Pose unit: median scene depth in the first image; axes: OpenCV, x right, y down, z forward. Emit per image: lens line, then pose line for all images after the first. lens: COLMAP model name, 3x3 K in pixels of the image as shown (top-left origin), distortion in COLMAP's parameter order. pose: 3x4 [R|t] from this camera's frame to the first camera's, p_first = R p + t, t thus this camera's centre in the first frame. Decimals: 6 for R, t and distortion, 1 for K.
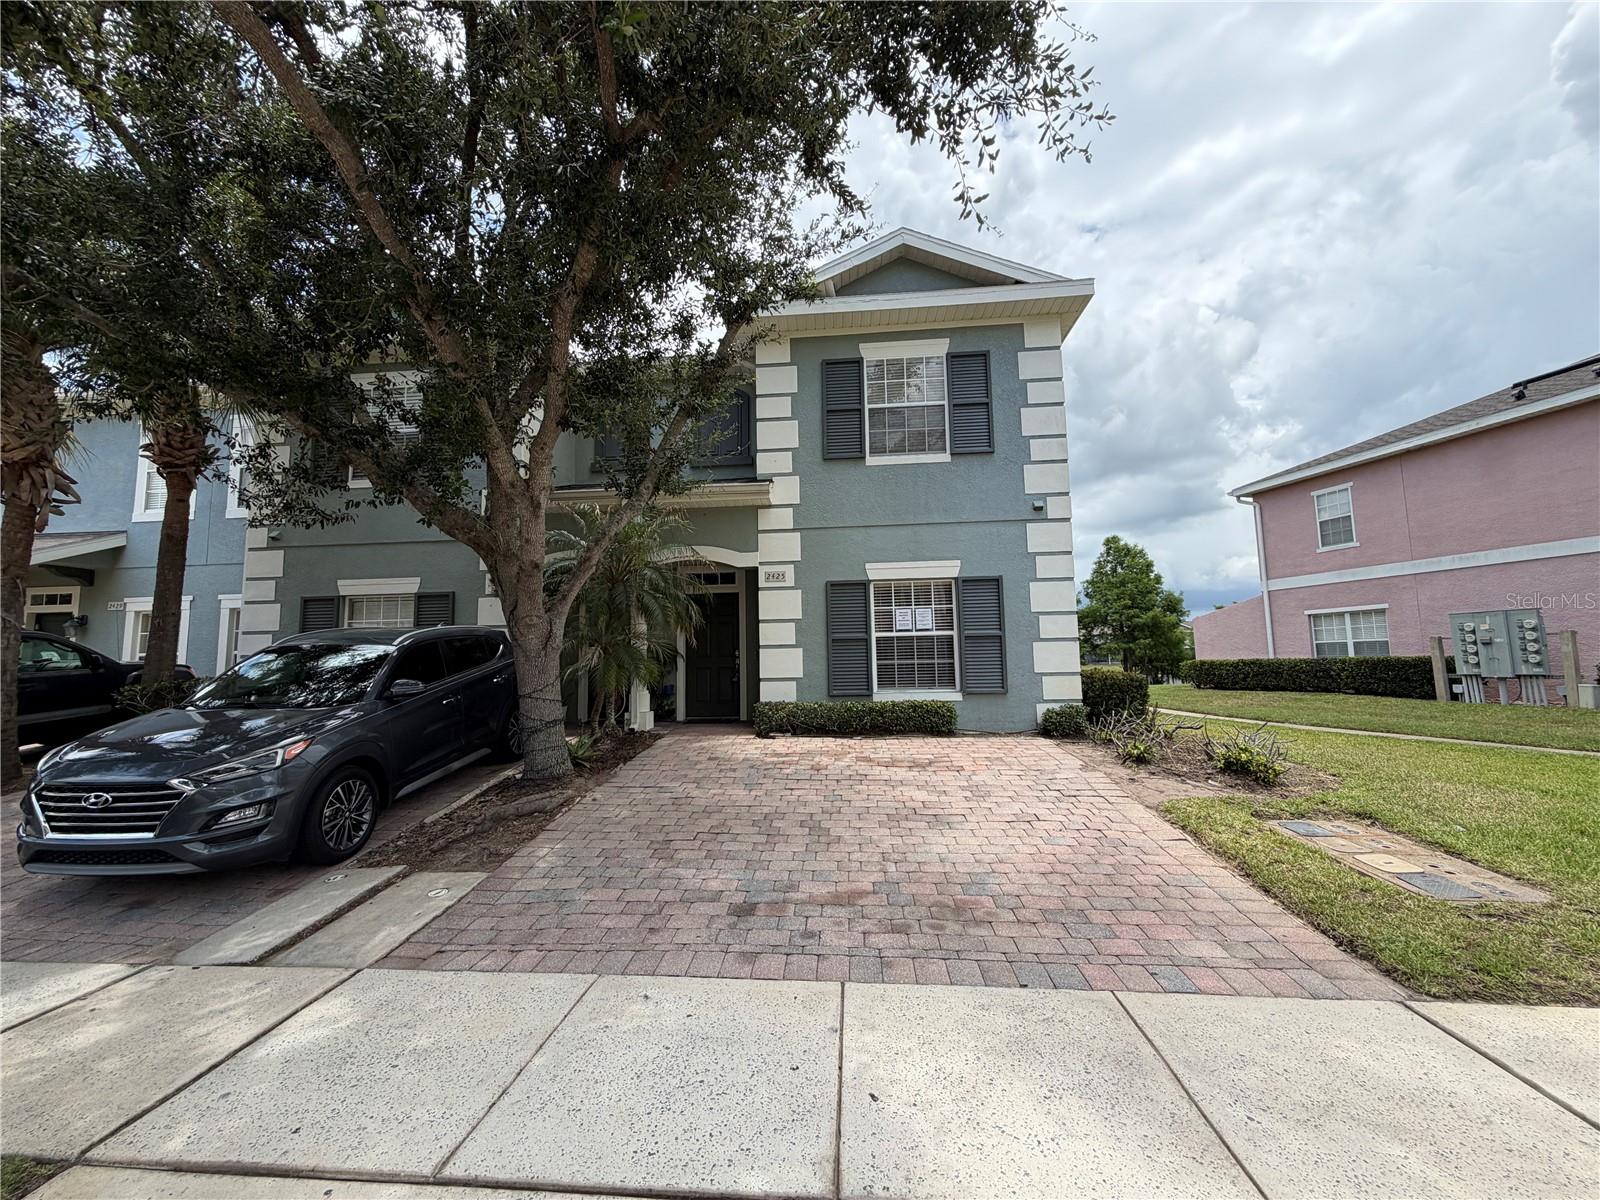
lens RADIAL K [[626.3, 0, 795.6], [0, 626.3, 601.1], [0, 0, 1]] dist [0.000927, 0.000000]
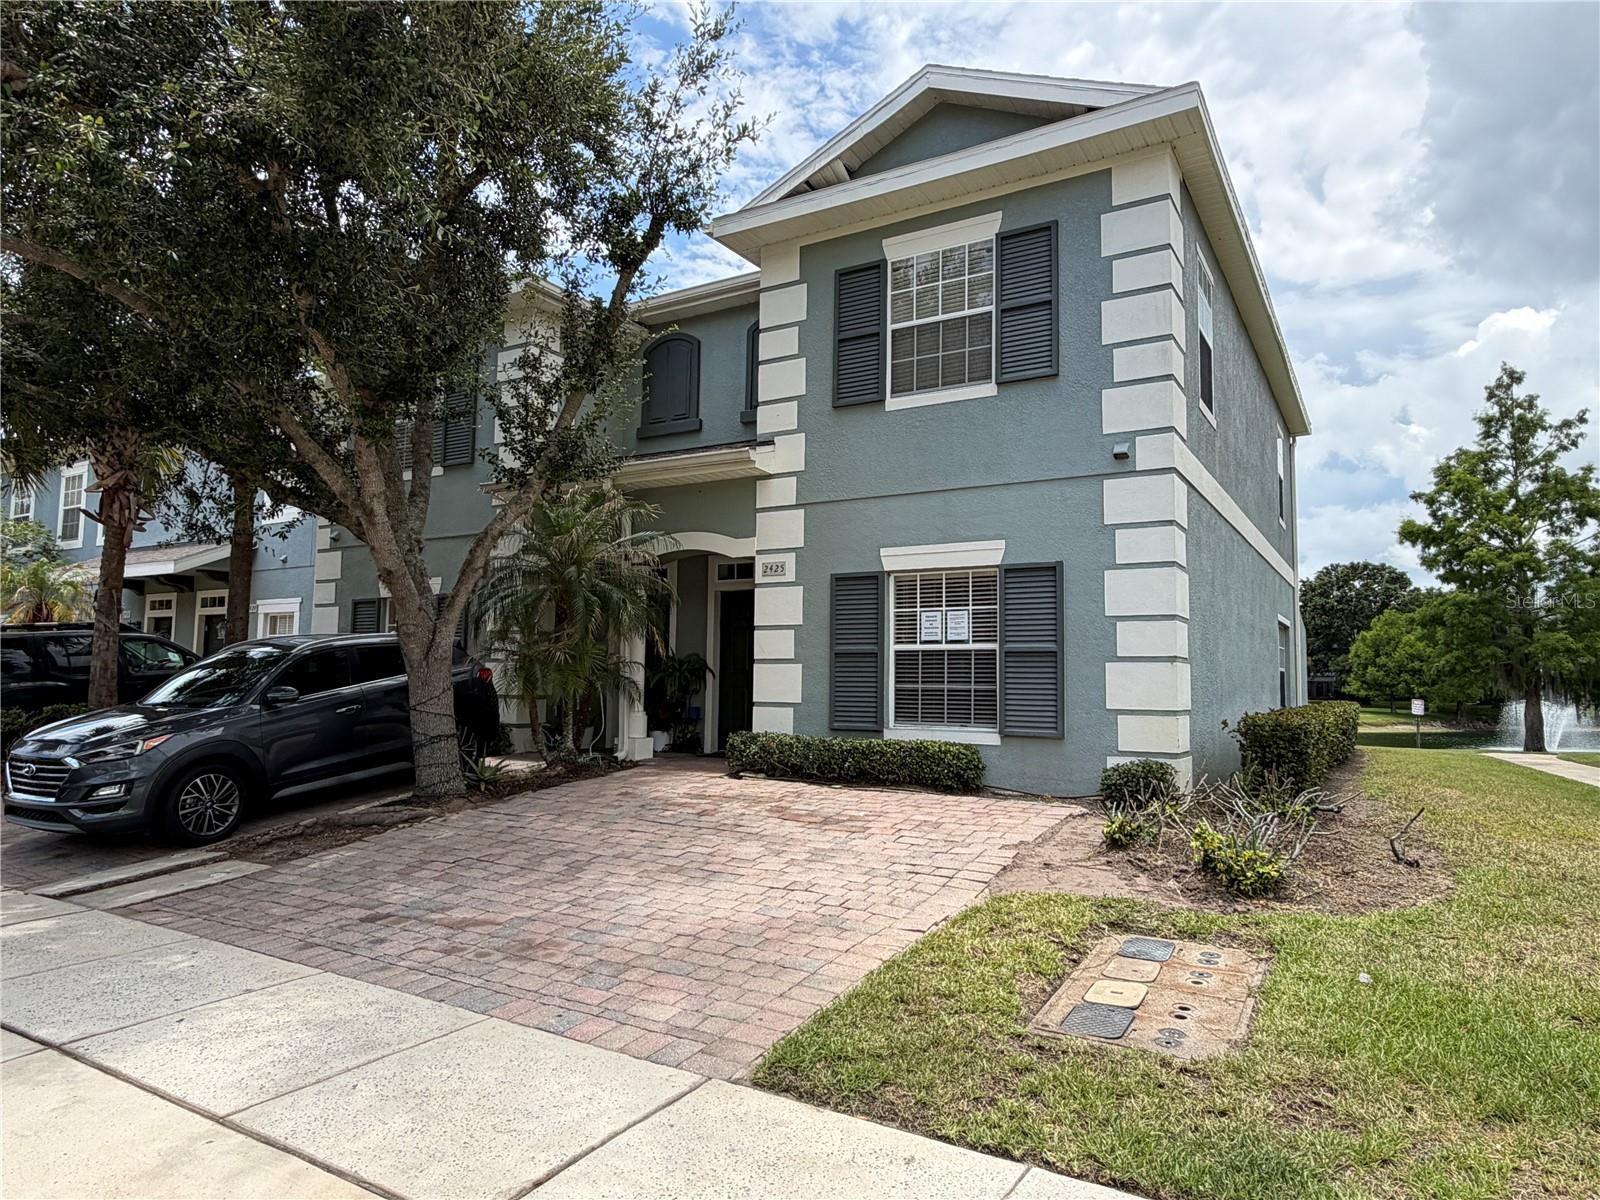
lens RADIAL K [[978.1, 0, 800.0], [0, 978.1, 600.0], [0, 0, 1]] dist [0.001281, -0.000668]
pose [[0.900666, -0.007212, -0.434451, 0.518857], [0.013828, 0.999832, 0.012070, -0.015703], [0.434291, -0.016879, 0.900614, -0.054763]]
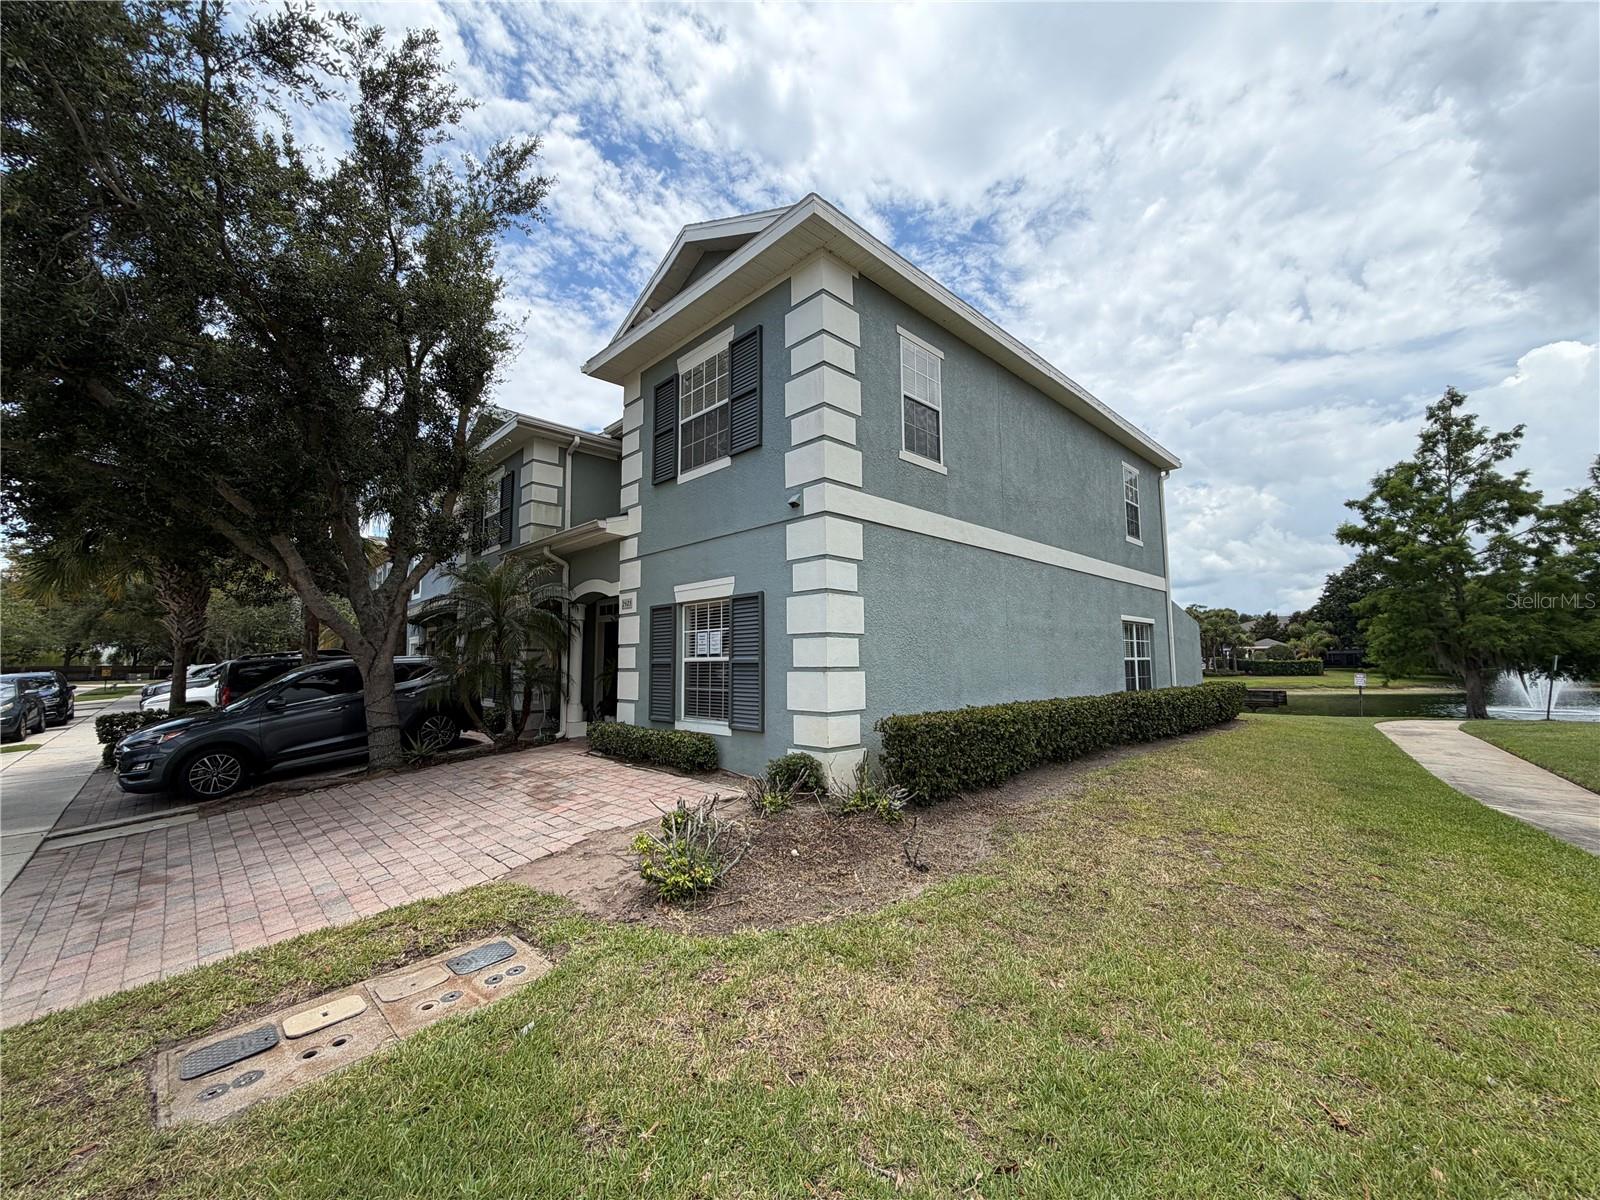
lens RADIAL K [[626.3, 0, 795.6], [0, 626.3, 601.1], [0, 0, 1]] dist [0.000927, 0.000000]
pose [[0.762052, -0.051837, -0.645438, 0.884893], [0.058525, 0.998225, -0.011071, -0.015517], [0.644866, -0.029338, 0.763733, 0.379190]]
